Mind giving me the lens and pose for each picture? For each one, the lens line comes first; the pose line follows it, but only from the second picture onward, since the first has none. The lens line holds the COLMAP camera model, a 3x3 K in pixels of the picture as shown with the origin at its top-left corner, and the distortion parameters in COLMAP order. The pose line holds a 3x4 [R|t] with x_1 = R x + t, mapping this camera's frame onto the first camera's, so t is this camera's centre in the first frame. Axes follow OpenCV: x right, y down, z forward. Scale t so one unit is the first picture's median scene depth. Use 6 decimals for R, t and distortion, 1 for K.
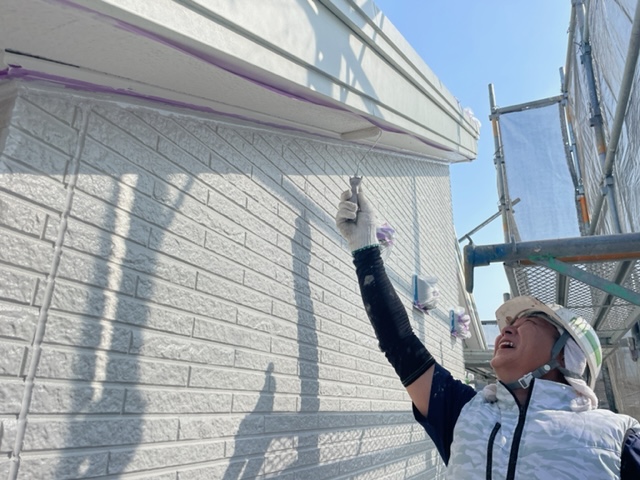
lens RADIAL K [[482.6, 0, 320.0], [0, 482.6, 240.0], [0, 0, 1]] dist [0.089942, -0.080948]
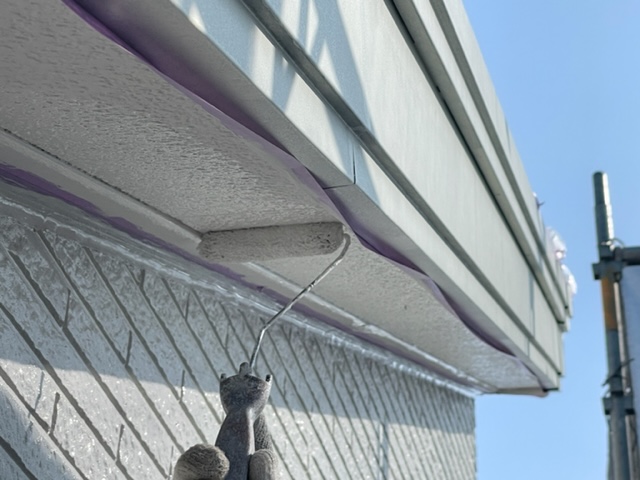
lens RADIAL K [[1563.8, 0, 320.0], [0, 1563.8, 240.0], [0, 0, 1]] dist [0.085417, -0.339168]
pose [[0.976617, 0.134985, 0.167326, -0.021376], [-0.092527, 0.966451, -0.239607, -0.006338], [-0.194056, 0.218522, 0.956342, 0.076912]]
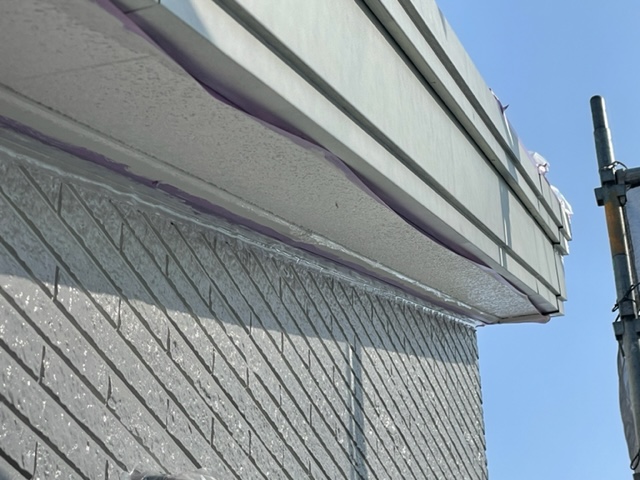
lens RADIAL K [[1563.8, 0, 320.0], [0, 1563.8, 240.0], [0, 0, 1]] dist [0.085417, -0.339168]
pose [[0.987004, 0.051159, 0.152337, 0.033282], [-0.016898, 0.975757, -0.218204, 0.009997], [-0.159807, 0.212794, 0.963940, 0.117964]]
